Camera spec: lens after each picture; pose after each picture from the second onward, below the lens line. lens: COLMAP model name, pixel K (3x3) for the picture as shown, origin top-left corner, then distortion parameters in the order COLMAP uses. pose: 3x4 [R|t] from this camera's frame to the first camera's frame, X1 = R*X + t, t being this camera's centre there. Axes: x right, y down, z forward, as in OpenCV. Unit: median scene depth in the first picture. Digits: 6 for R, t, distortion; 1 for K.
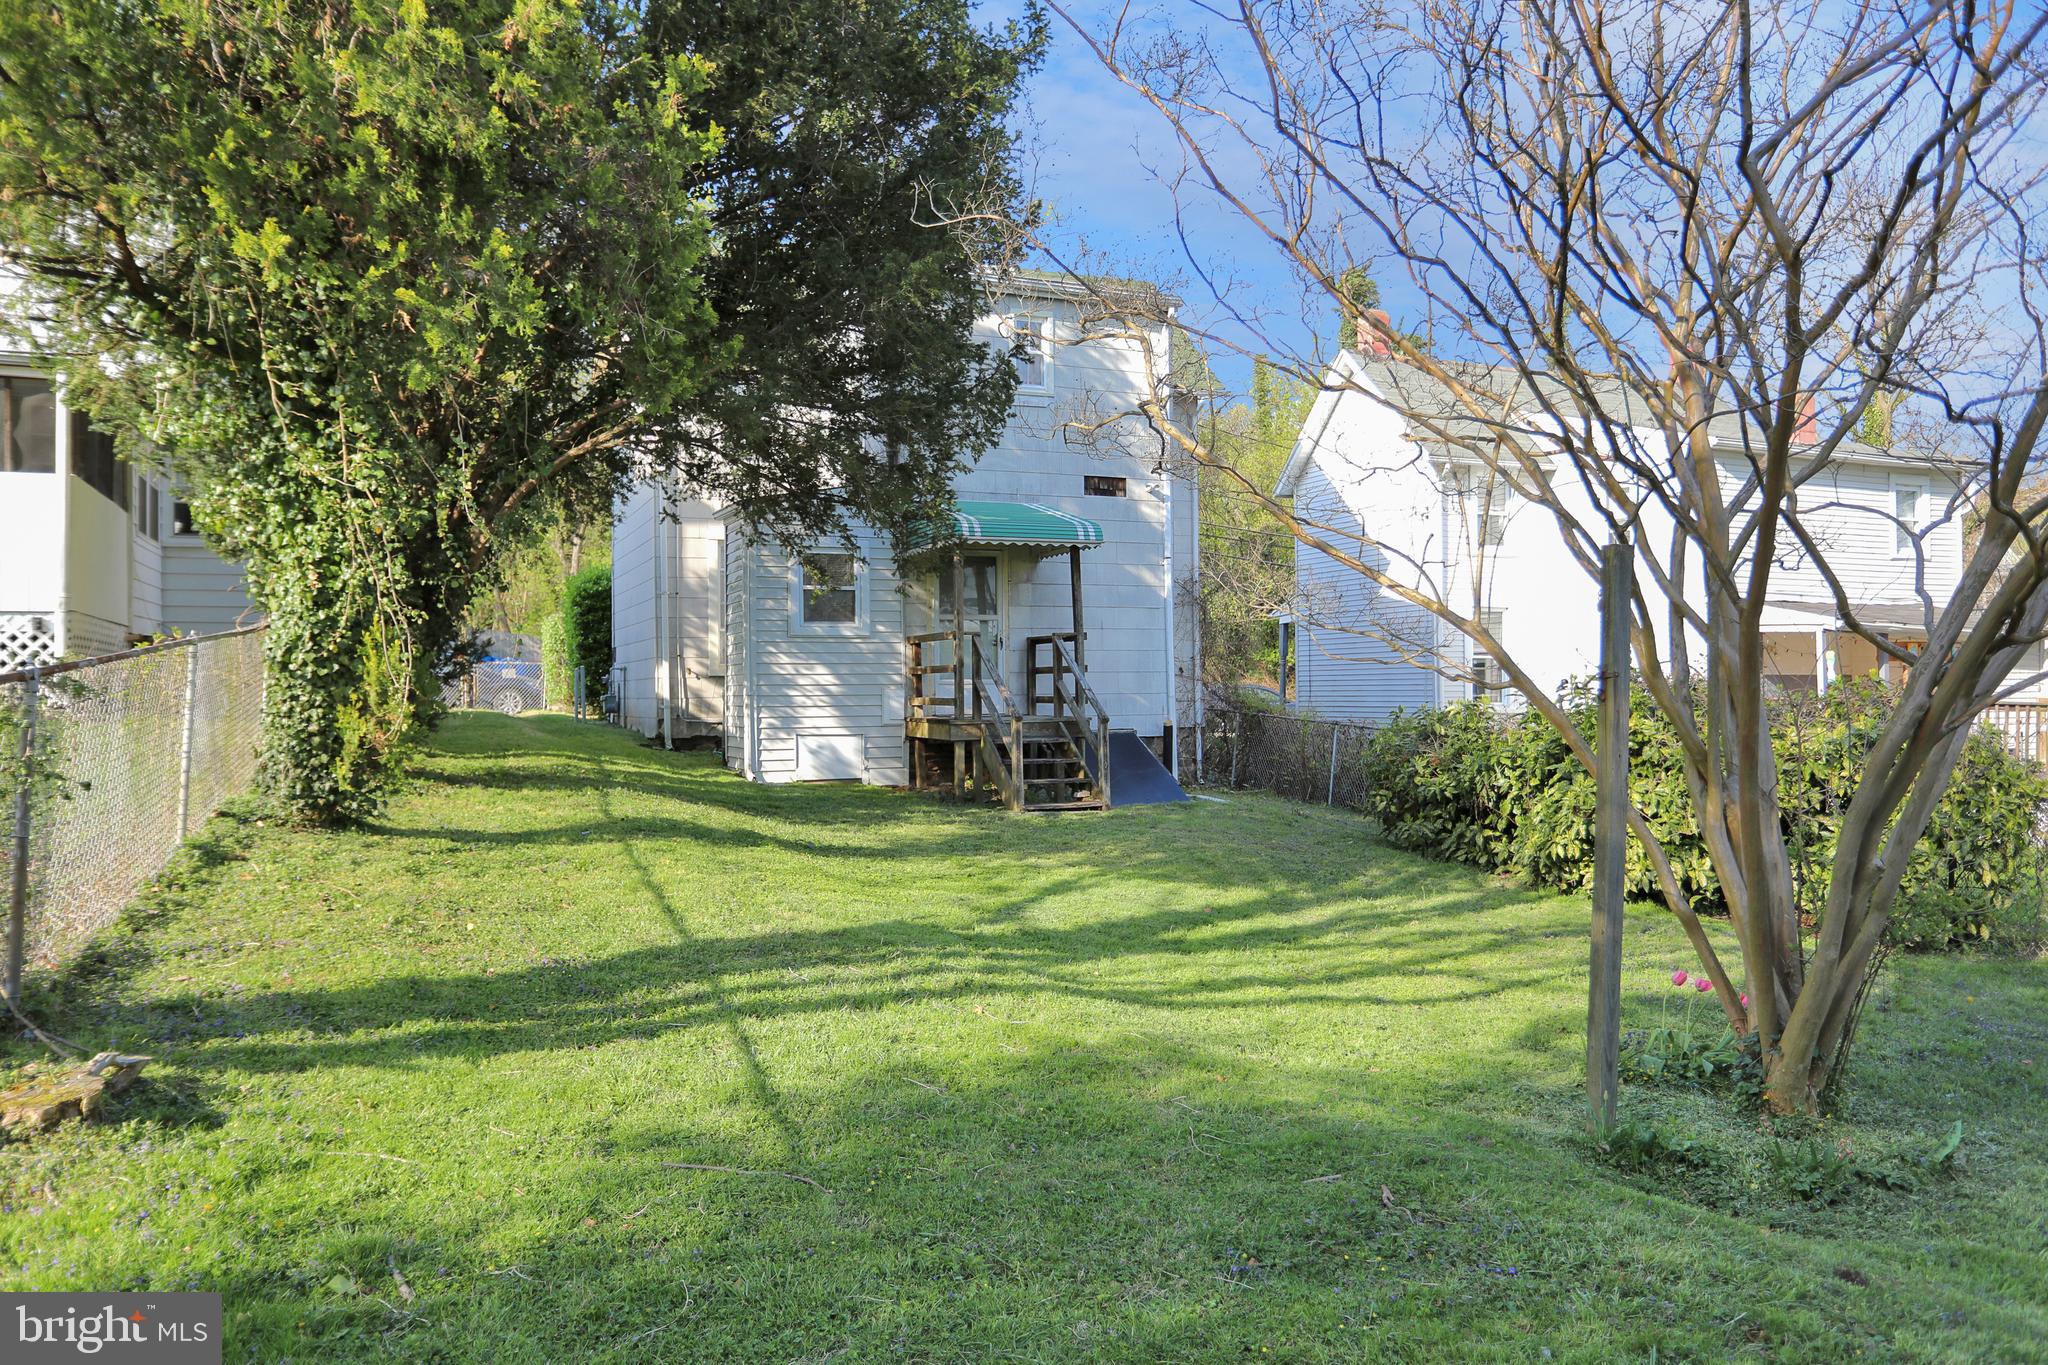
lens RADIAL K [[1482.8, 0, 1024.0], [0, 1482.8, 682.5], [0, 0, 1]] dist [0.038073, -0.175186]
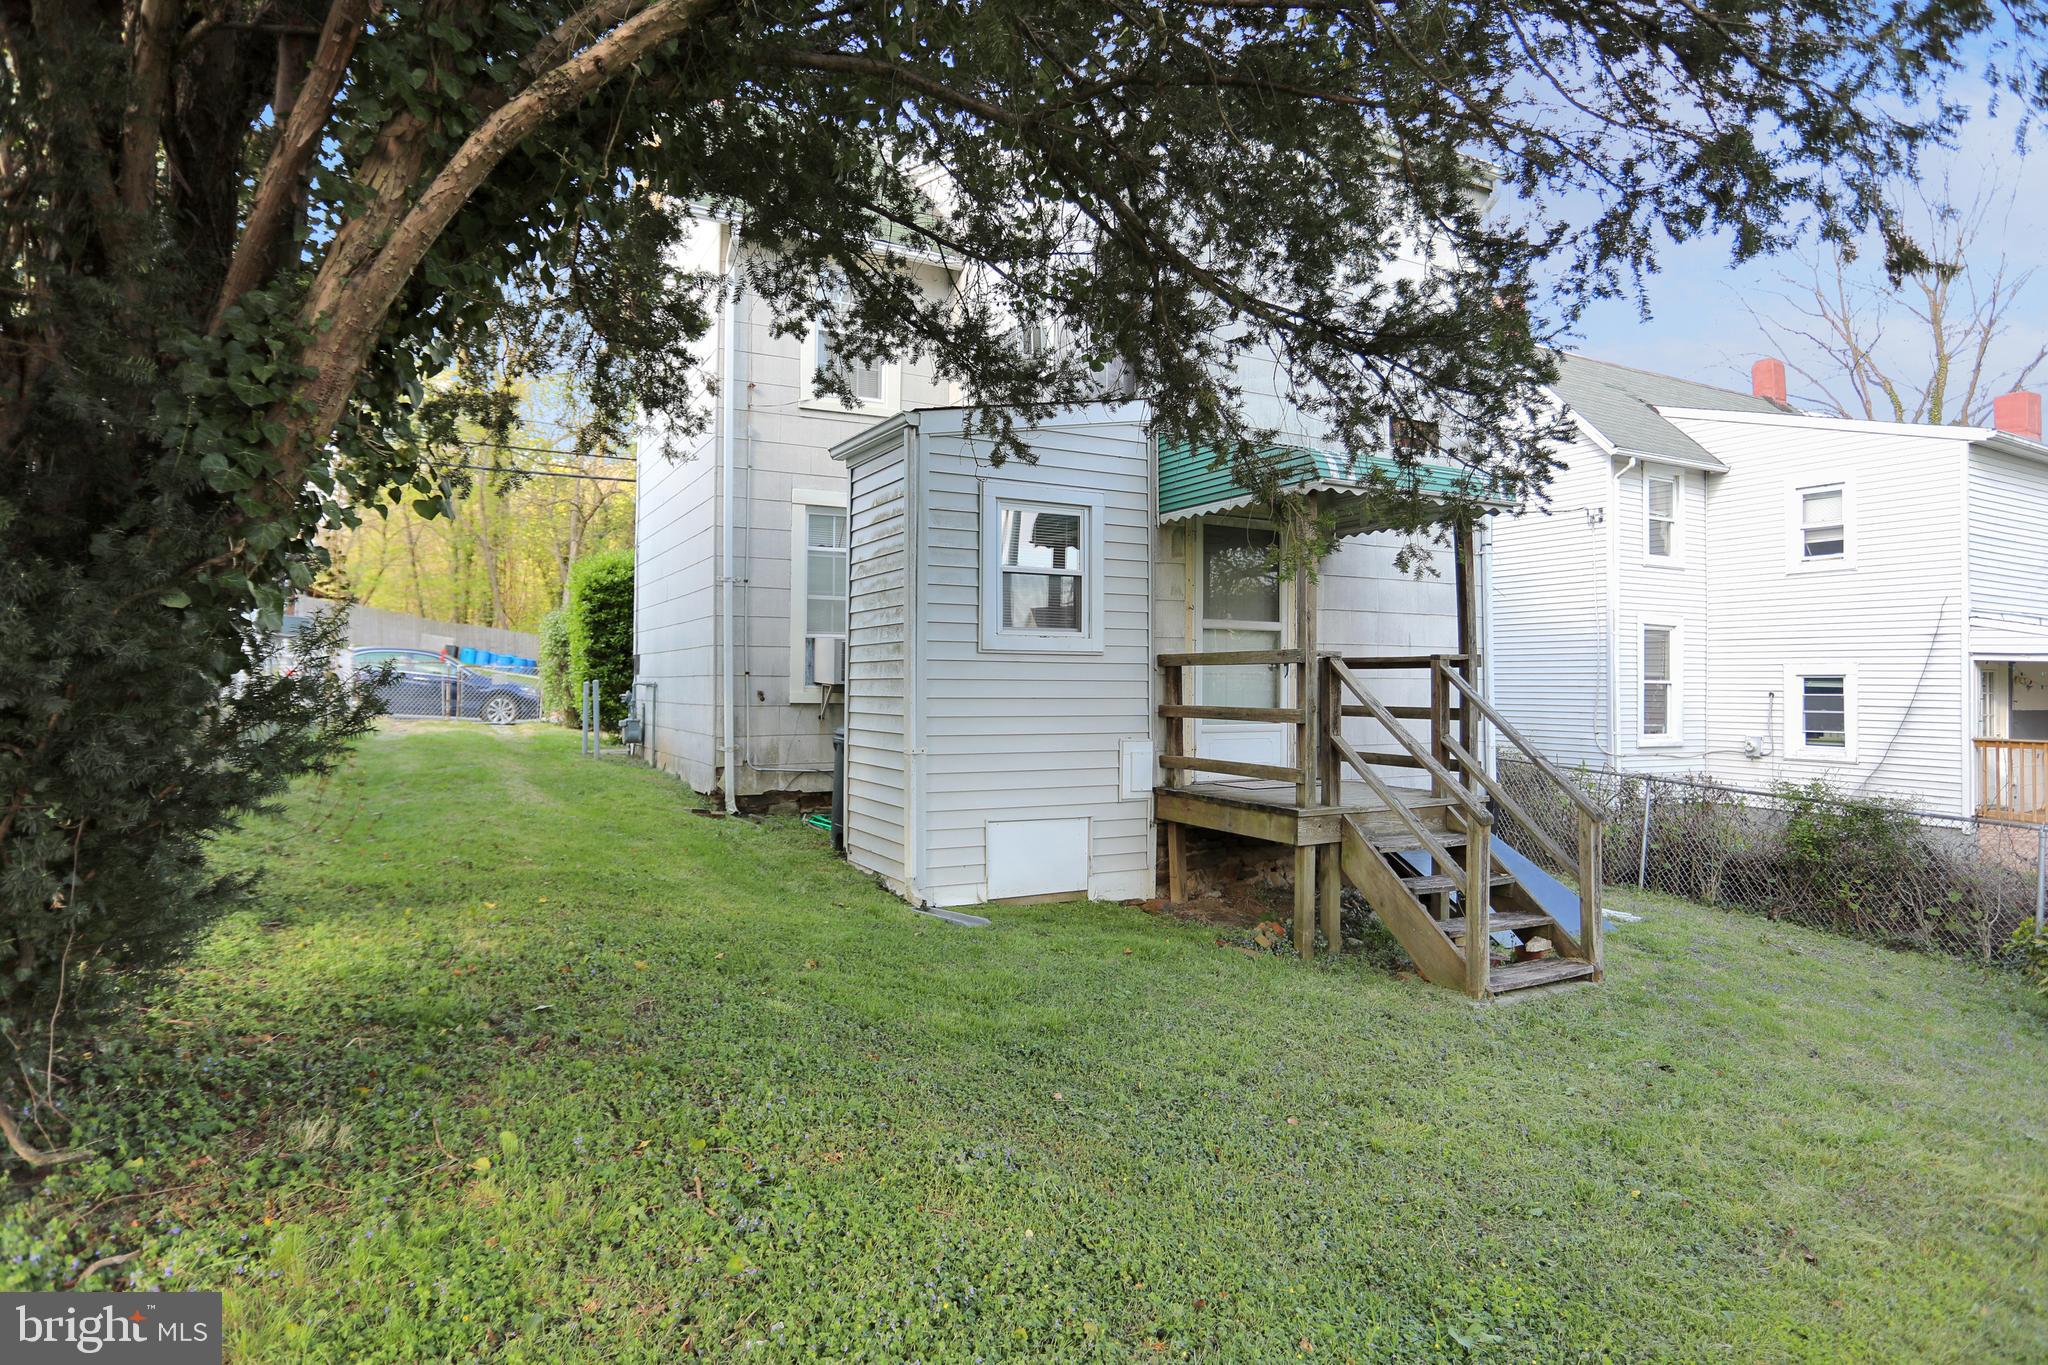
lens RADIAL K [[1143.9, 0, 1024.0], [0, 1143.9, 682.5], [0, 0, 1]] dist [-0.000941, -0.000091]
pose [[0.995862, 0.014521, 0.089707, -0.240147], [-0.015006, 0.999876, 0.004734, -0.028571], [-0.089628, -0.006061, 0.995957, 0.731665]]
